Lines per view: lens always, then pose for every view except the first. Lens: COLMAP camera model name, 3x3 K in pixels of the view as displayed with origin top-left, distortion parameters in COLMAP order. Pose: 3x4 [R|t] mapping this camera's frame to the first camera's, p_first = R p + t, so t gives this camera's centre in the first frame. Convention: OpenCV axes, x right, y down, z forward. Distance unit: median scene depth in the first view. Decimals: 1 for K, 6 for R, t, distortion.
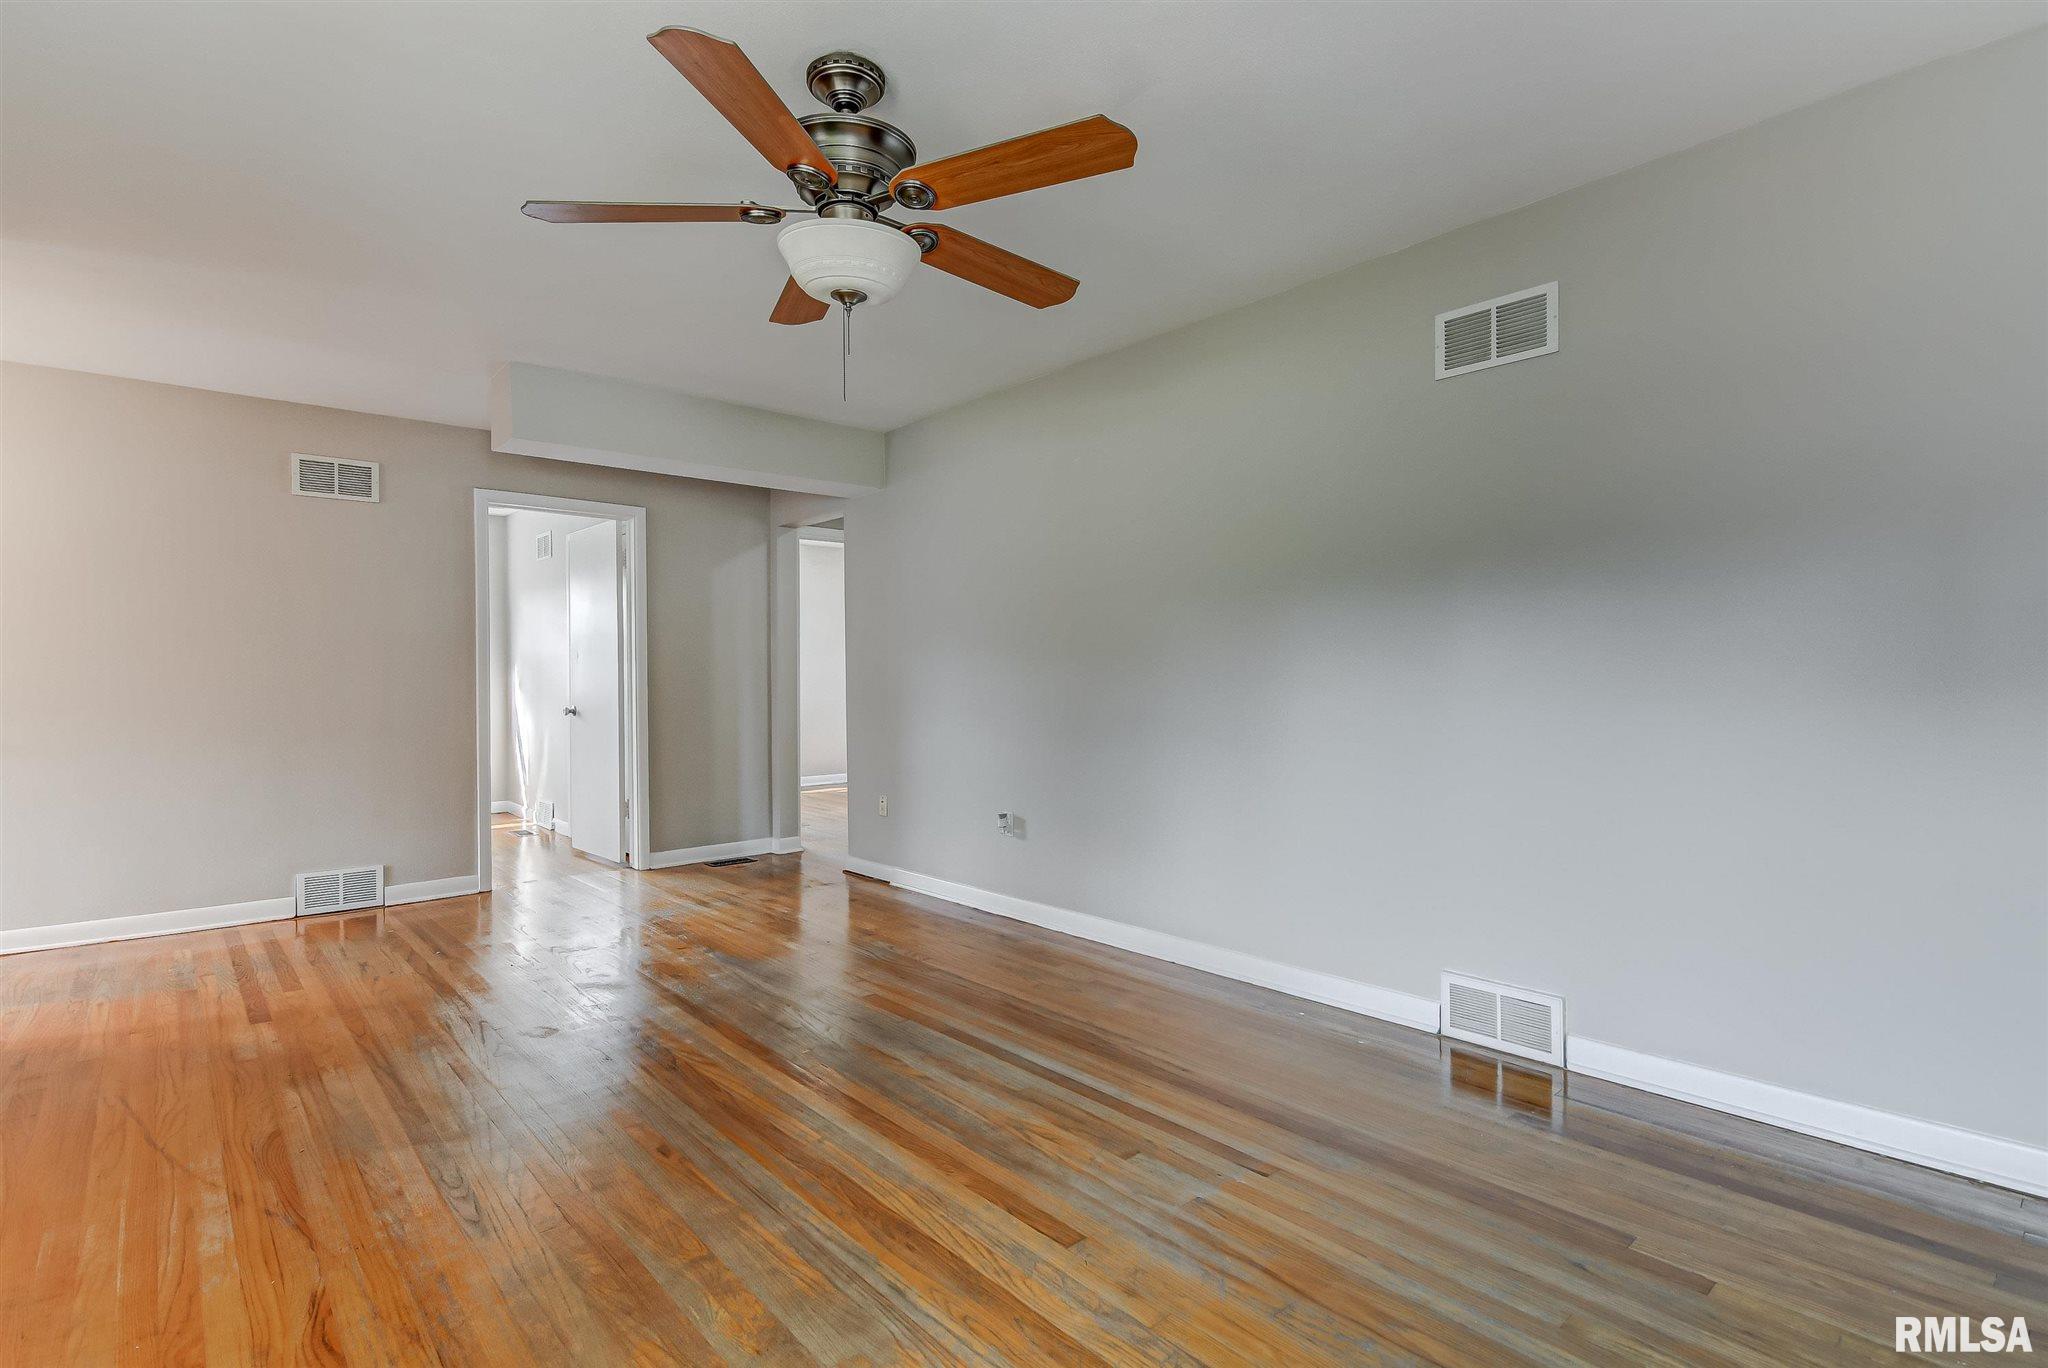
lens RADIAL K [[992.9, 0, 1004.1], [0, 992.9, 689.0], [0, 0, 1]] dist [0.002018, 0.000044]
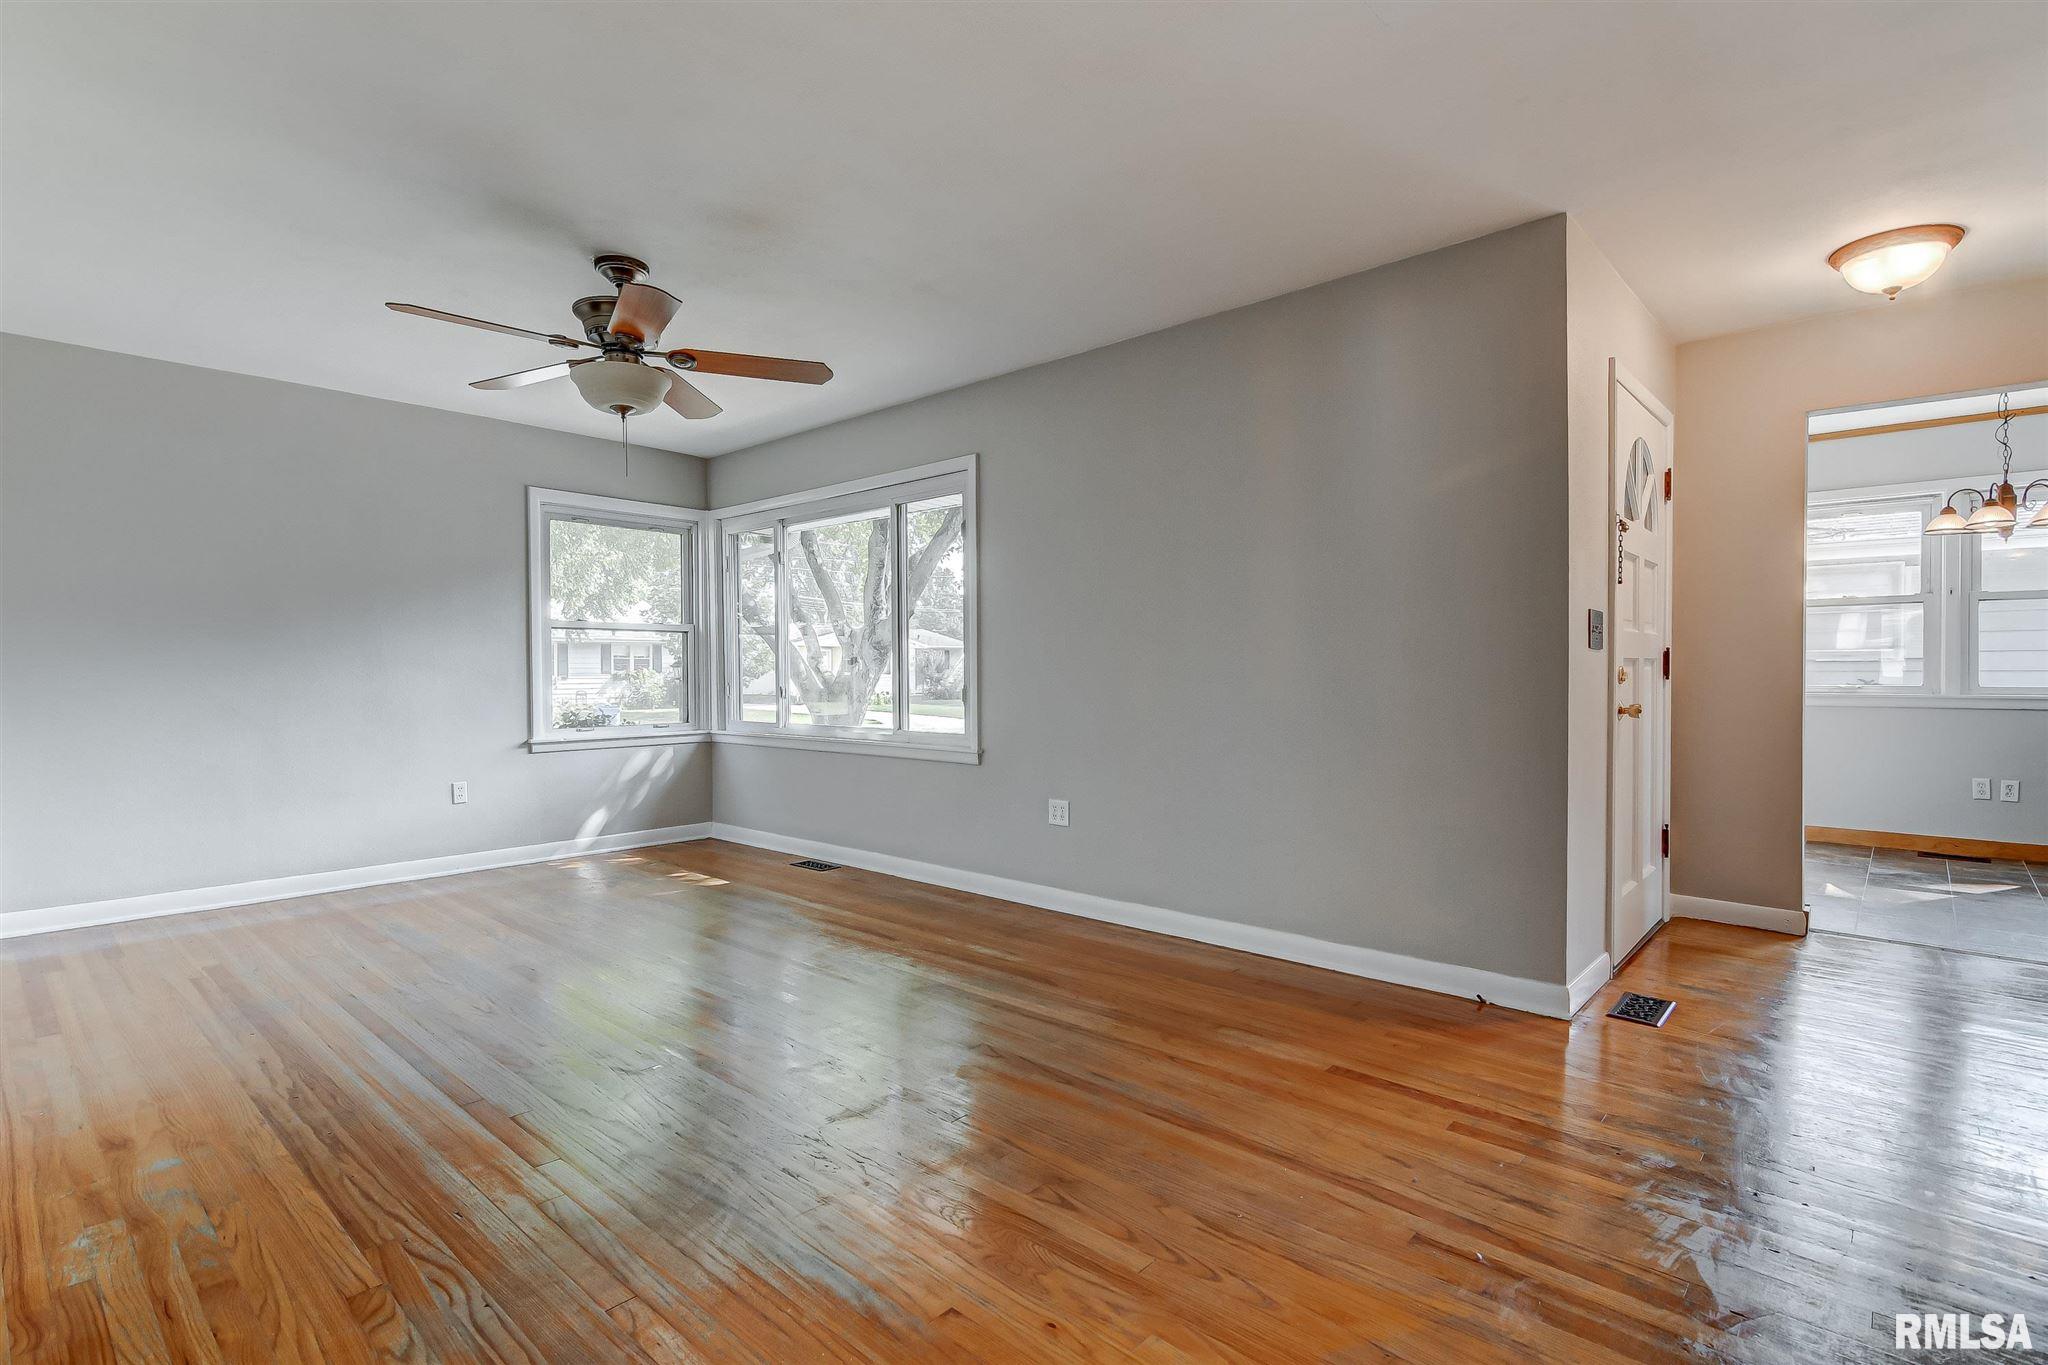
lens RADIAL K [[982.4, 0, 1008.3], [0, 982.4, 686.4], [0, 0, 1]] dist [-0.001328, -0.001621]
pose [[-0.993311, 0.011397, -0.114908, -0.439835], [0.007760, 0.999456, 0.032042, -0.015148], [0.115211, 0.030936, -0.992859, 2.006994]]
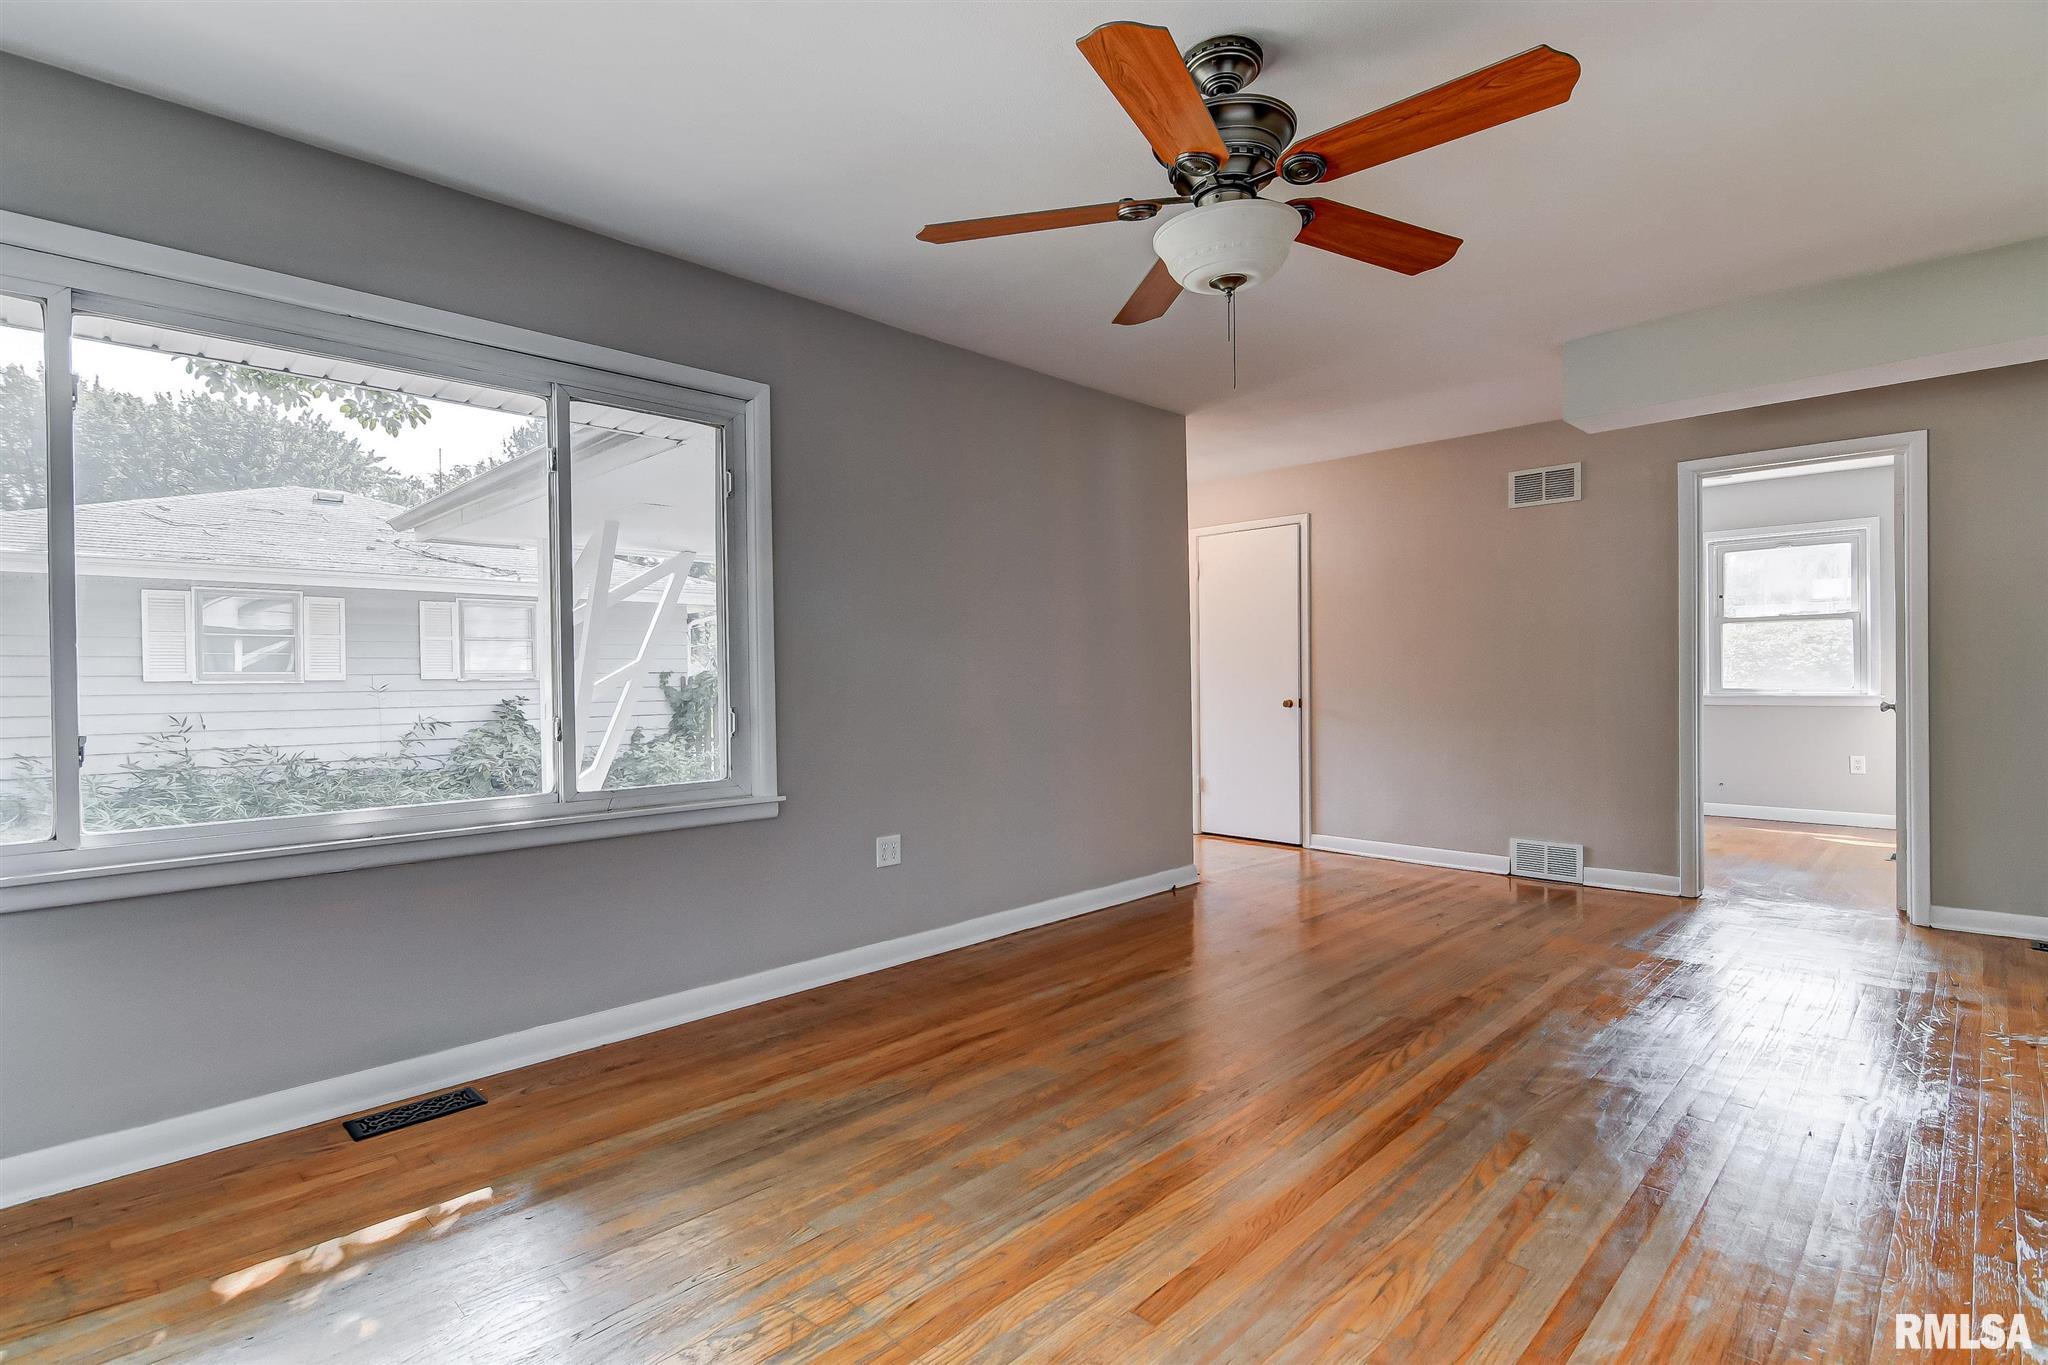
lens RADIAL K [[982.4, 0, 1008.3], [0, 982.4, 686.4], [0, 0, 1]] dist [-0.001328, -0.001621]
pose [[0.070490, 0.014417, -0.997408, 0.630630], [-0.001353, 0.999896, 0.014358, -0.008038], [0.997512, 0.000337, 0.070503, 0.562976]]
